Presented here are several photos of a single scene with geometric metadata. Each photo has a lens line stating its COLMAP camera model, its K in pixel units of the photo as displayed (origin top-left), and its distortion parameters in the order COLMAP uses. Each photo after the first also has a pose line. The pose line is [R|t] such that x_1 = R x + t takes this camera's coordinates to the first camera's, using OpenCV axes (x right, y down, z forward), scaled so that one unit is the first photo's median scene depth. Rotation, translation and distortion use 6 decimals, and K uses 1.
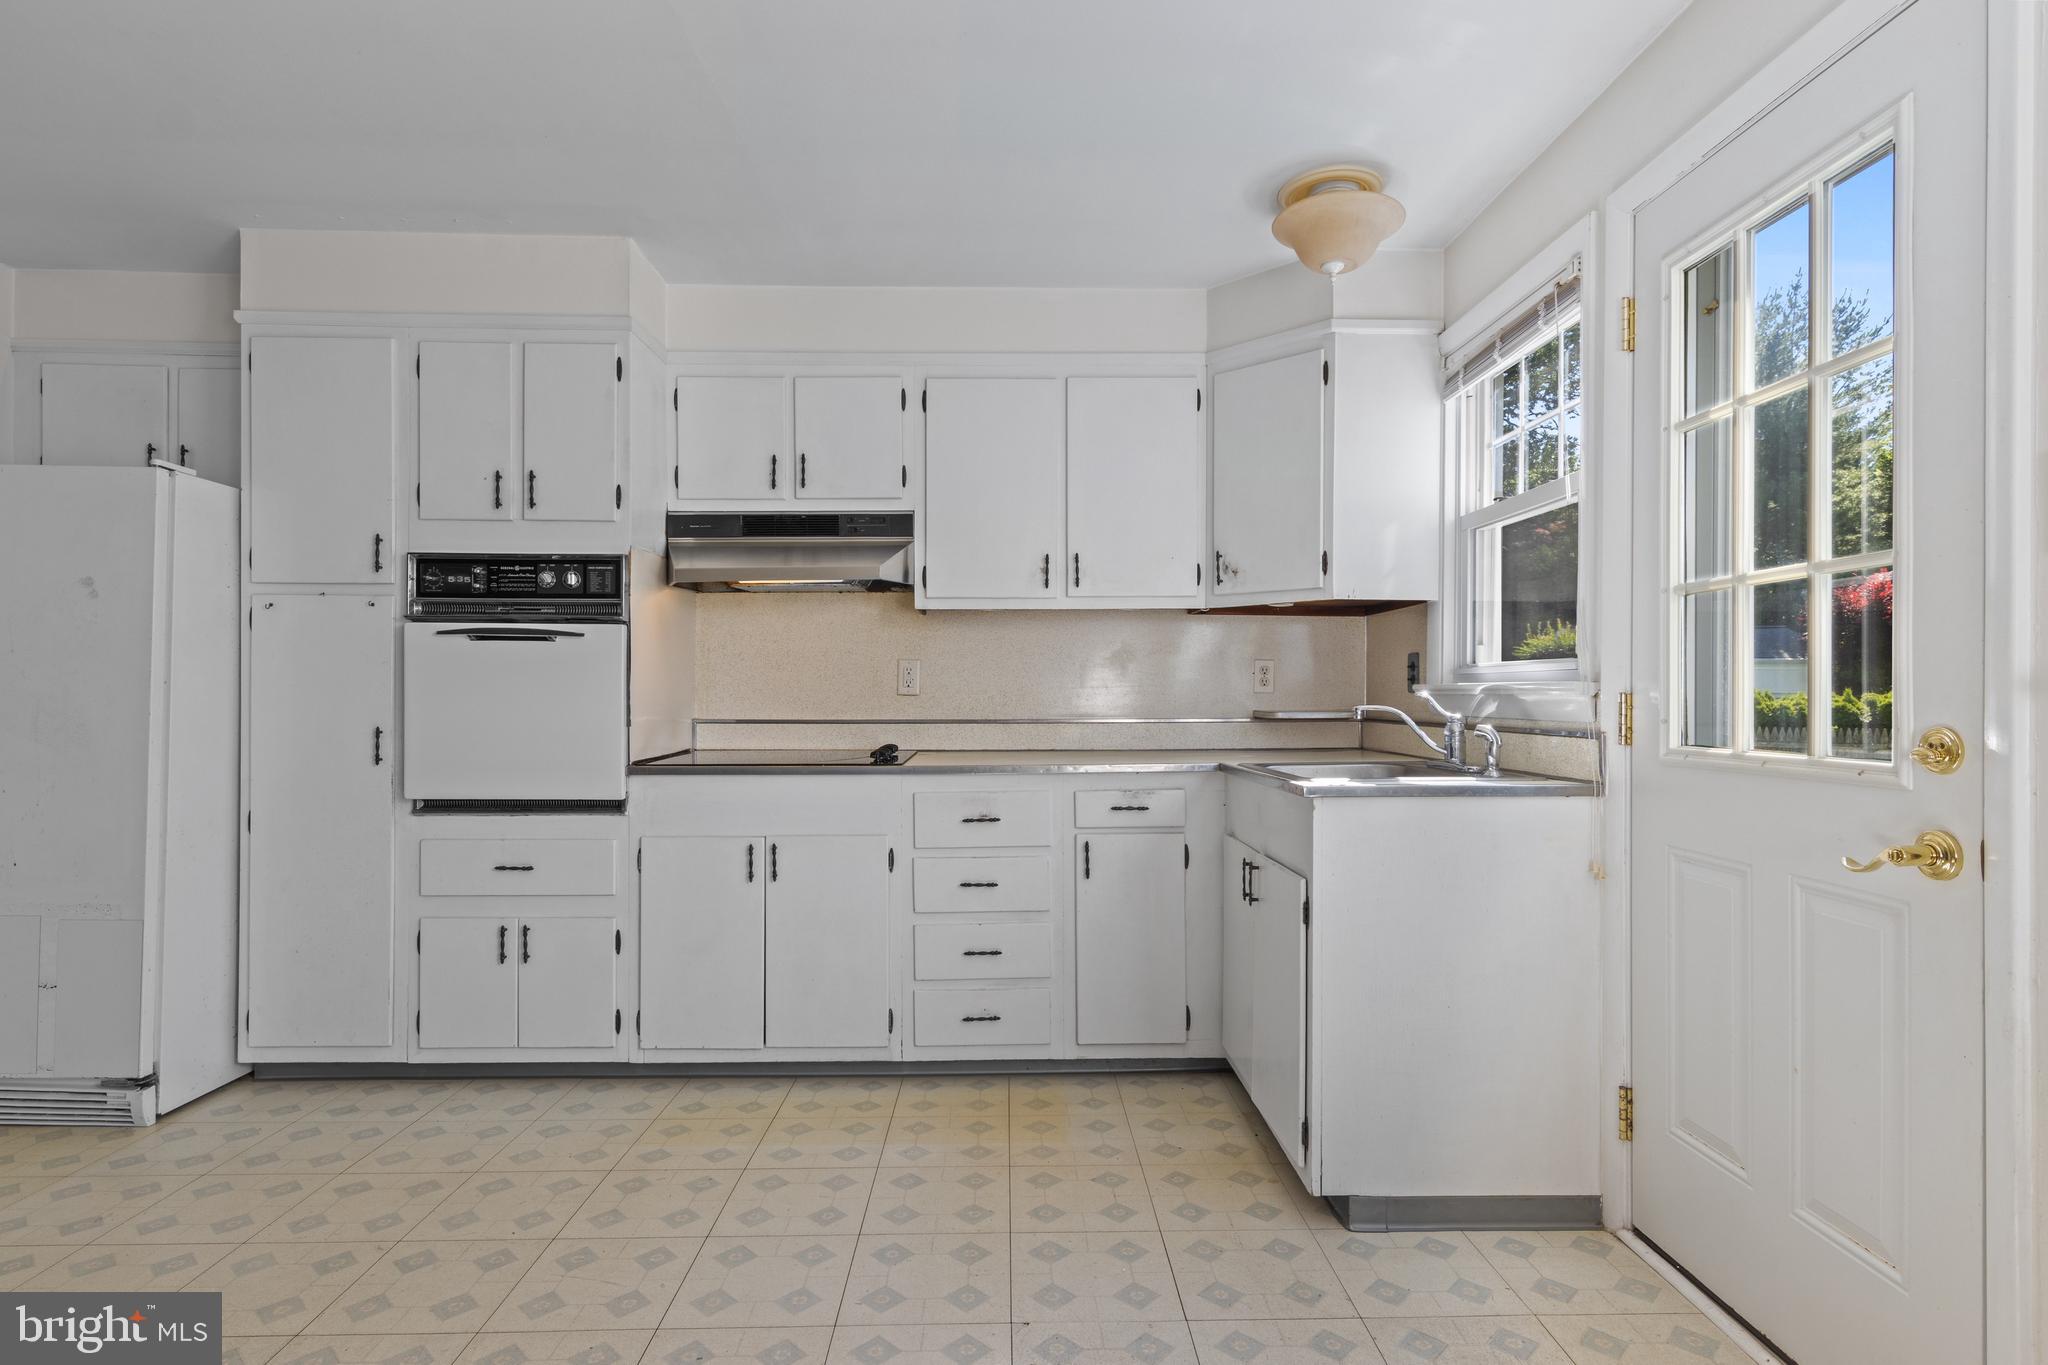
lens RADIAL K [[1055.1, 0, 1030.1], [0, 1055.1, 689.0], [0, 0, 1]] dist [0.012610, -0.004994]
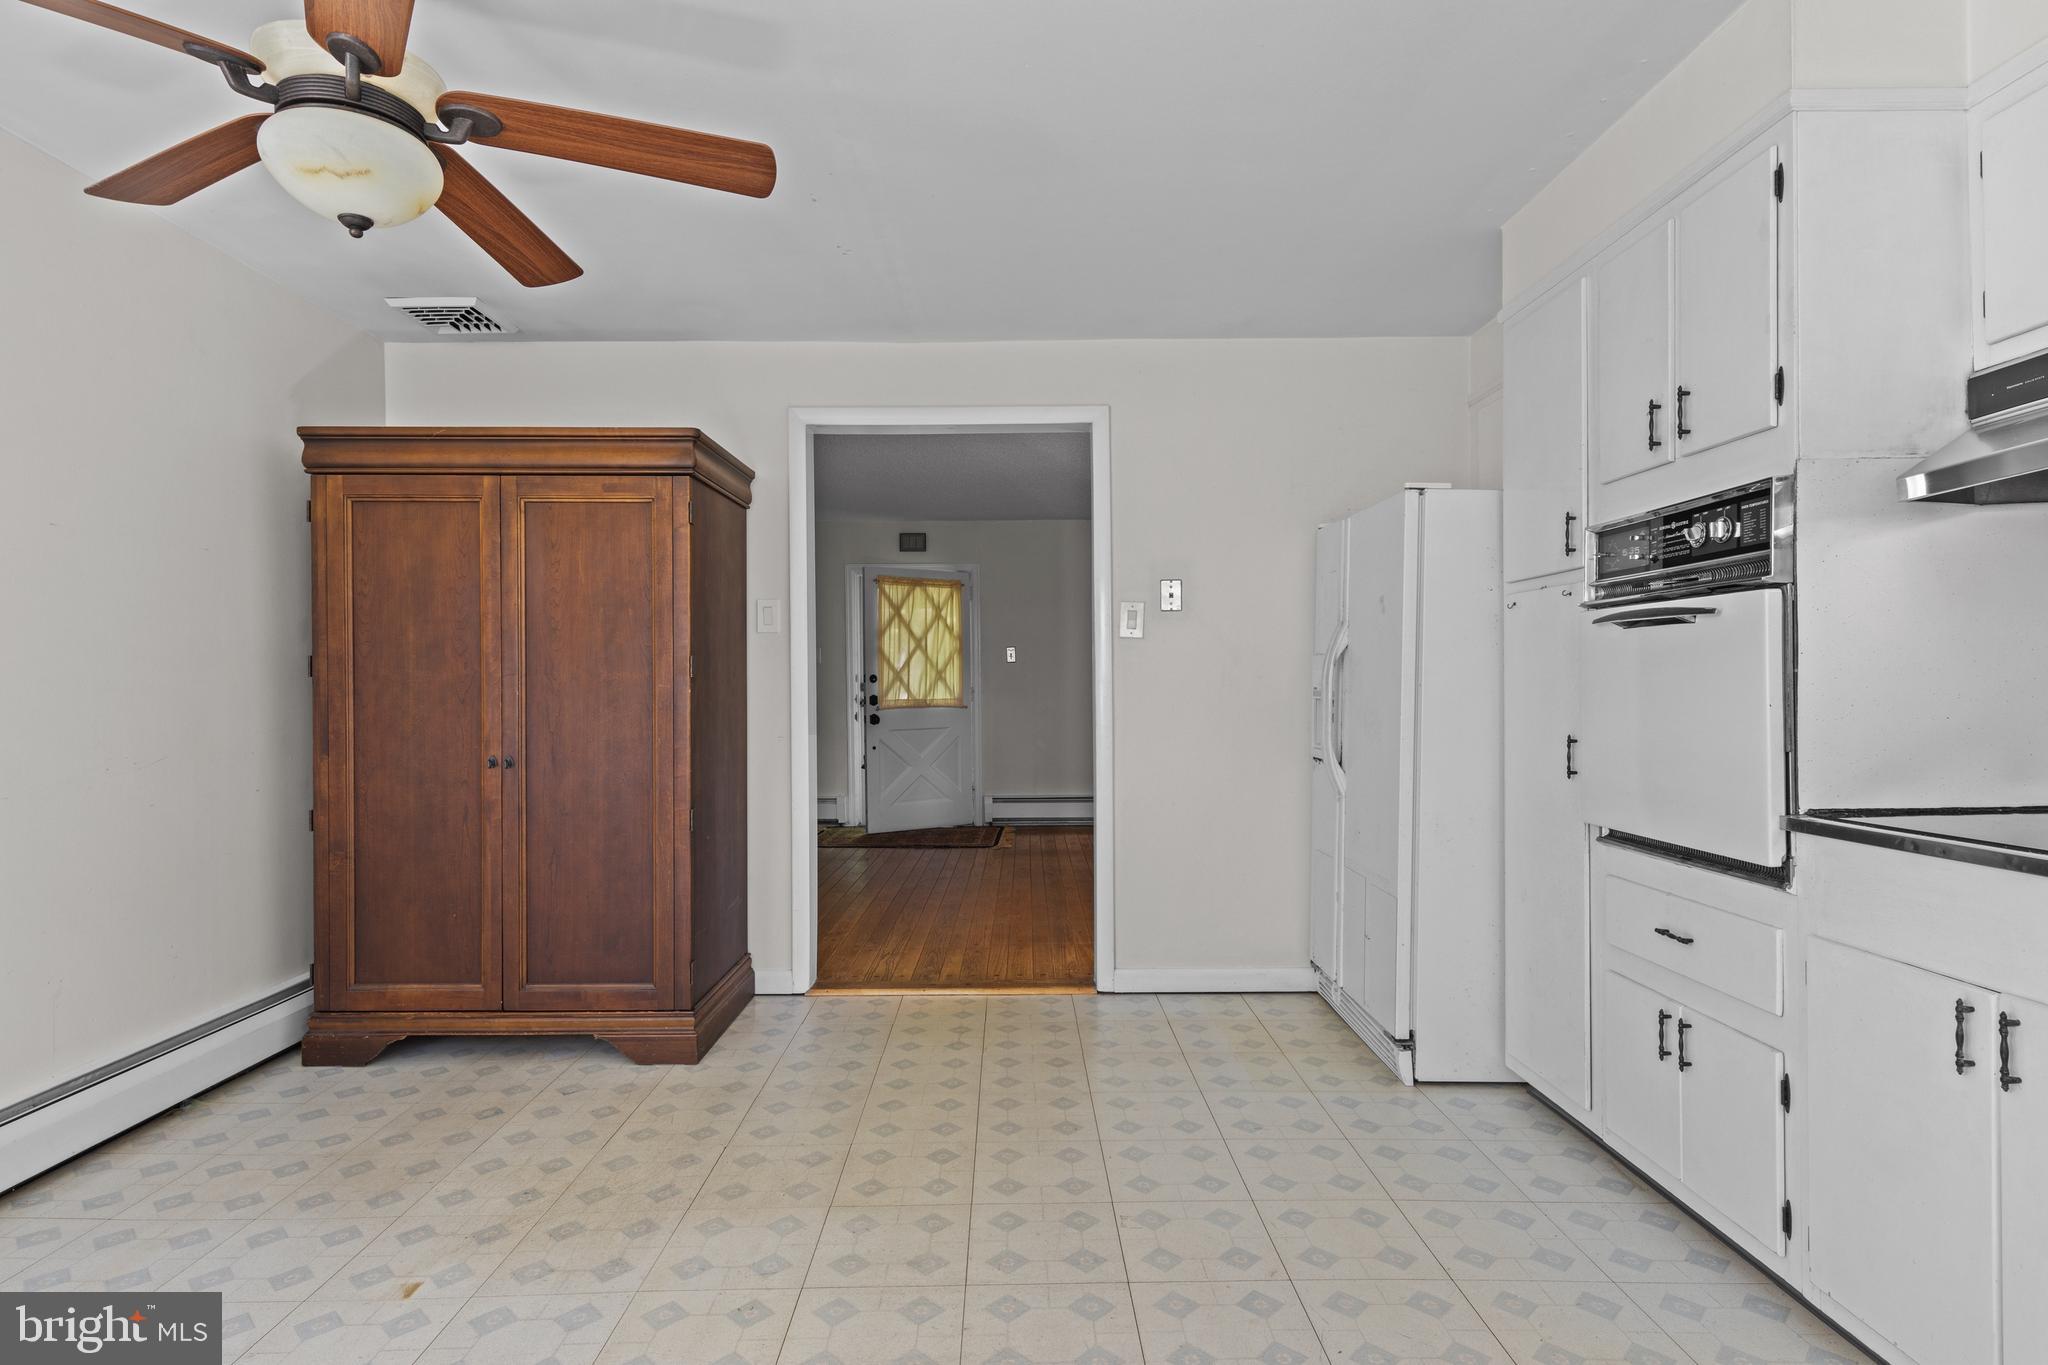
lens RADIAL K [[1055.1, 0, 1036.3], [0, 1055.1, 687.3], [0, 0, 1]] dist [0.012610, -0.004994]
pose [[-0.009098, -0.002152, -0.999956, 0.275596], [0.004519, 0.999987, -0.002193, -0.003230], [0.999948, -0.004539, -0.009088, 0.622631]]
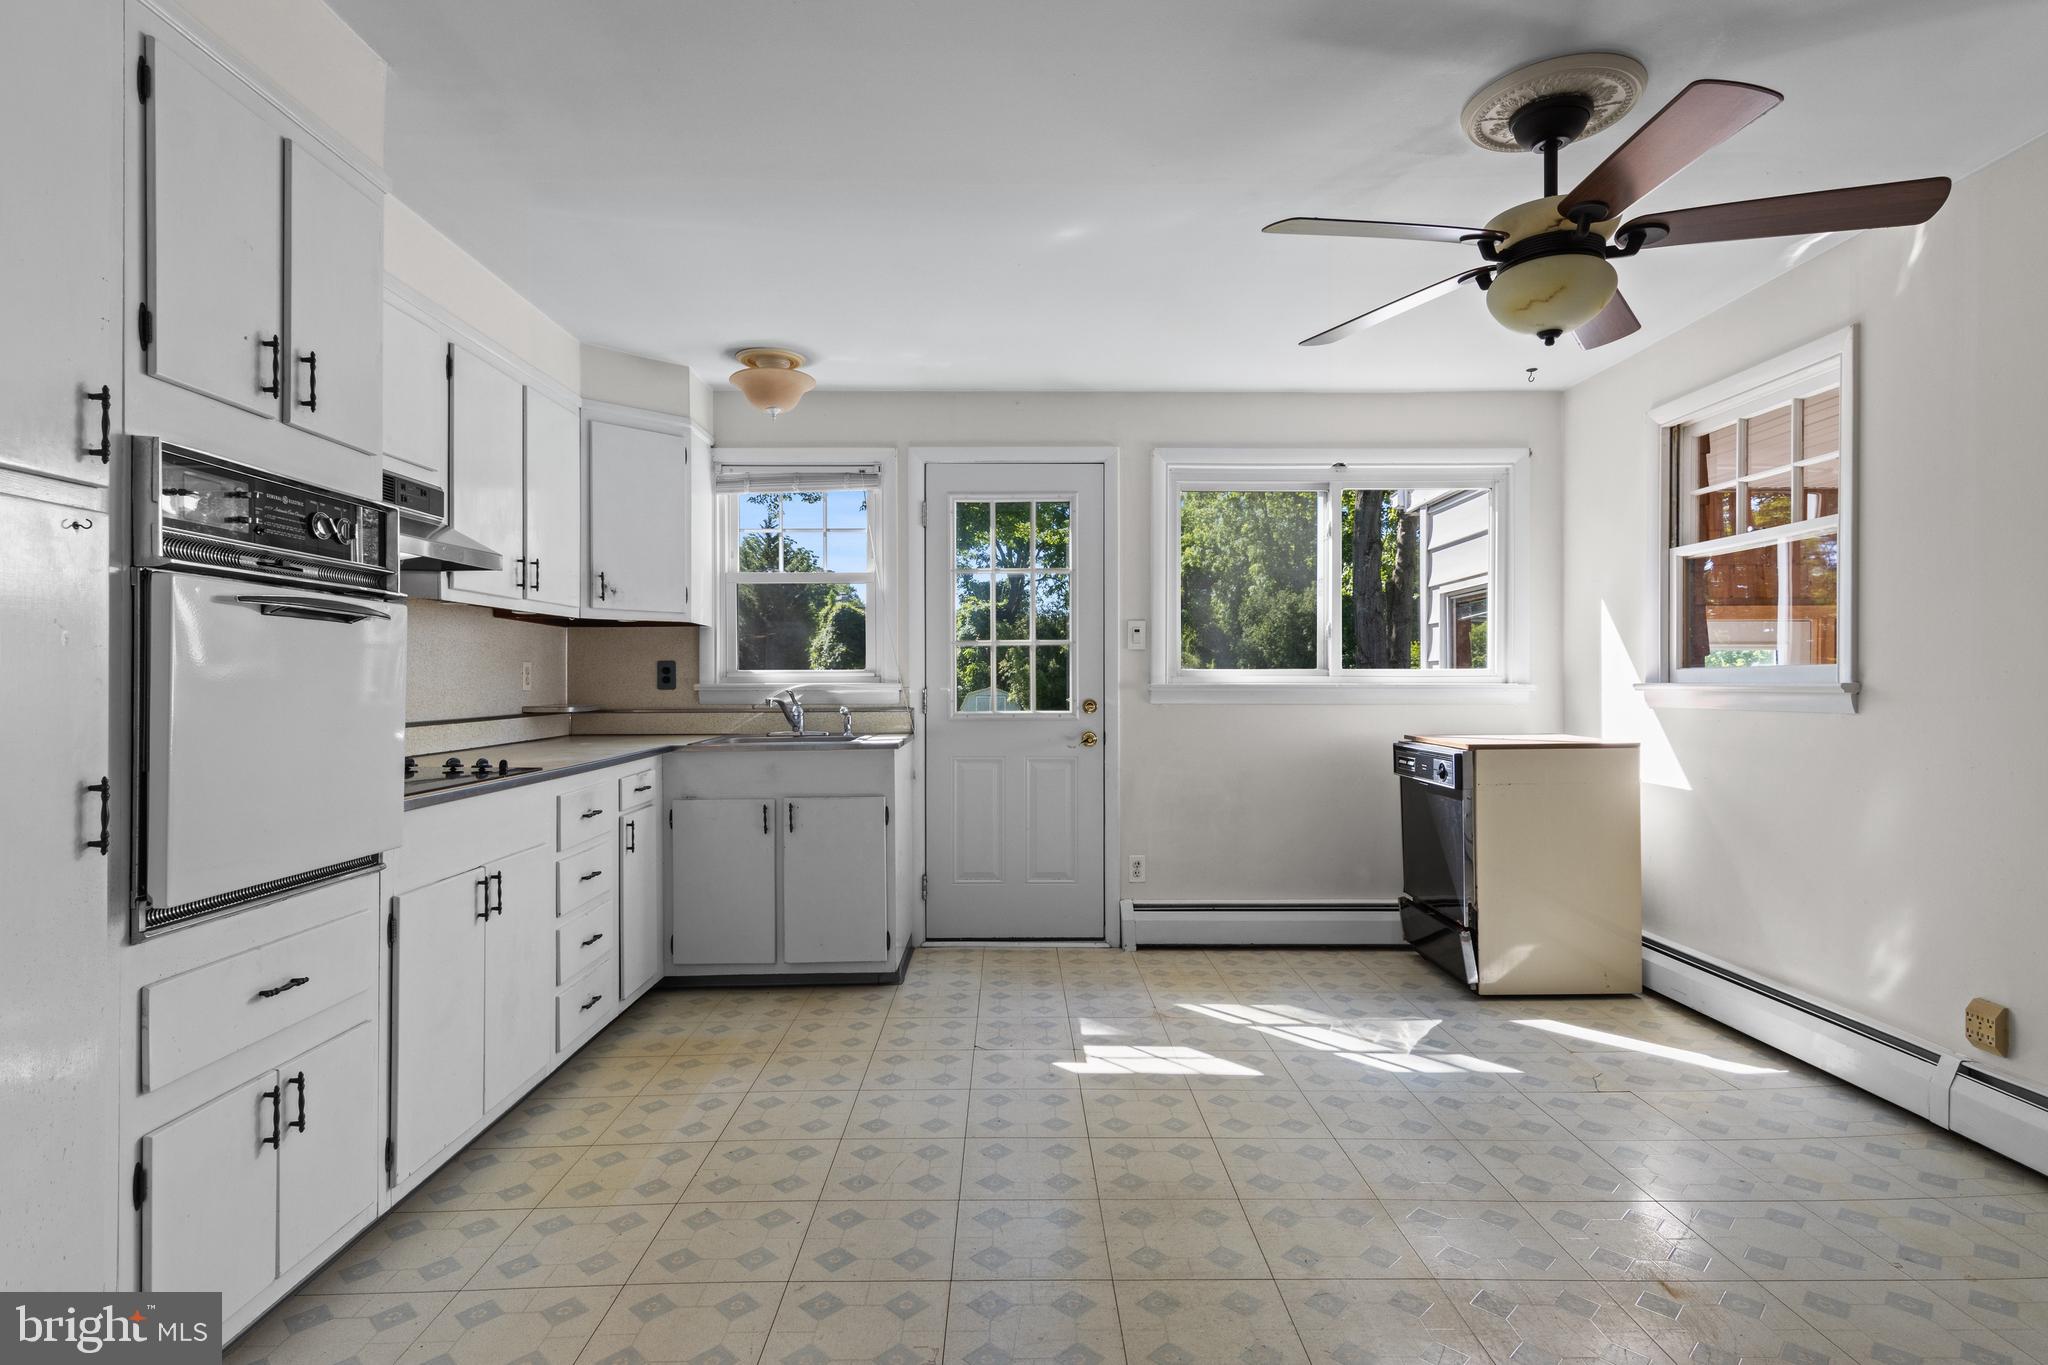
lens RADIAL K [[1055.1, 0, 1026.6], [0, 1055.1, 686.2], [0, 0, 1]] dist [0.012610, -0.004994]
pose [[0.001493, -0.005353, 0.999985, -1.213116], [-0.000109, 0.999986, 0.005353, -0.009976], [-0.999999, -0.000117, 0.001493, 0.623870]]
